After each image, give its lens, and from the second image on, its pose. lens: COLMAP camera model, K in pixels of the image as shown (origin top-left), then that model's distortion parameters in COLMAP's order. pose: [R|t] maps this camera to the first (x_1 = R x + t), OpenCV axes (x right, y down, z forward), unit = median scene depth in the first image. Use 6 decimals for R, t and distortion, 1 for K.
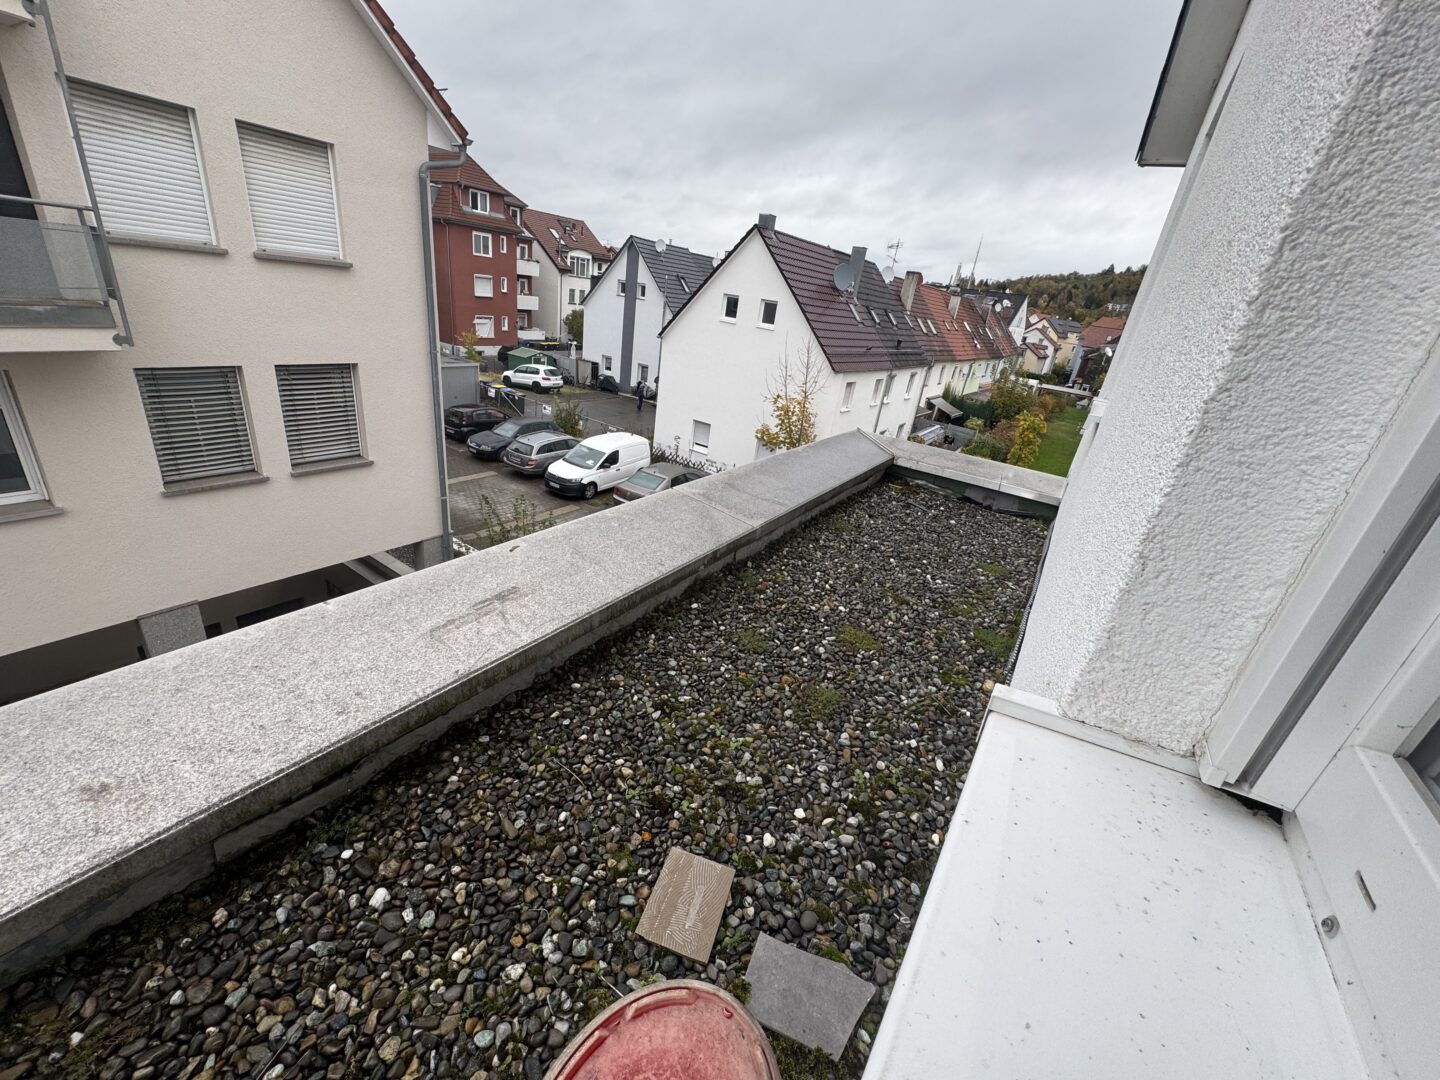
lens RADIAL K [[576.0, 0, 717.9], [0, 576.0, 541.3], [0, 0, 1]] dist [-0.001735, 0.000344]
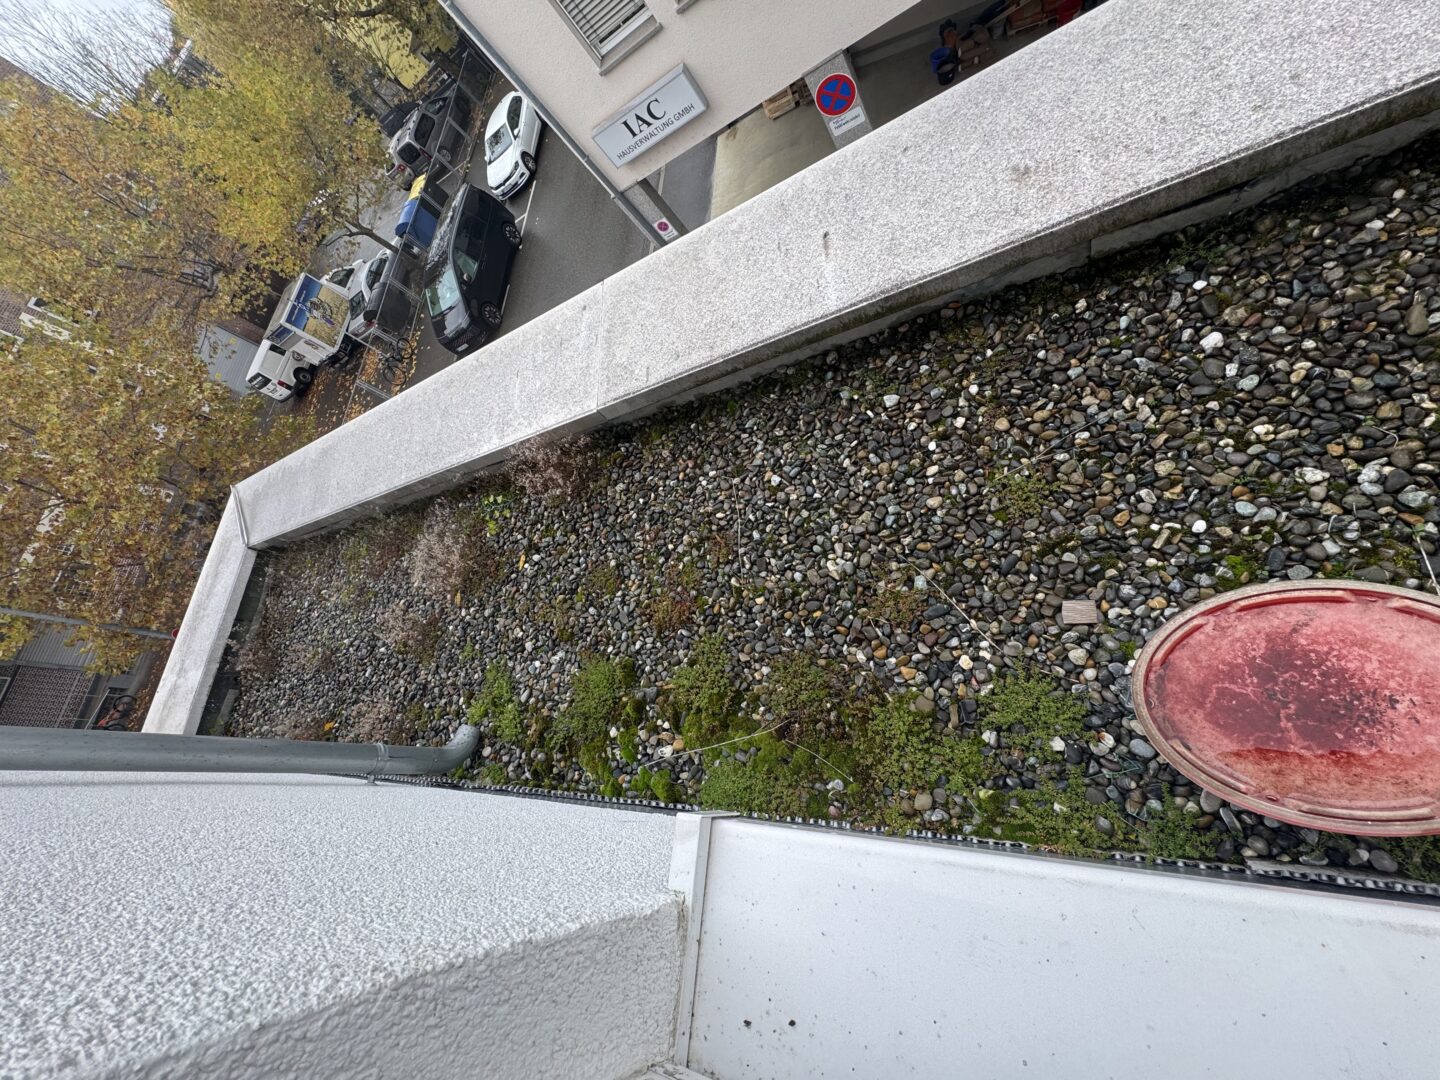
lens RADIAL K [[576.0, 0, 716.7], [0, 576.0, 538.5], [0, 0, 1]] dist [-0.001735, 0.000344]
pose [[0.341023, 0.644910, -0.683955, 0.024206], [0.265371, 0.631934, 0.728174, -0.127805], [0.901821, -0.429826, 0.044364, 0.036024]]
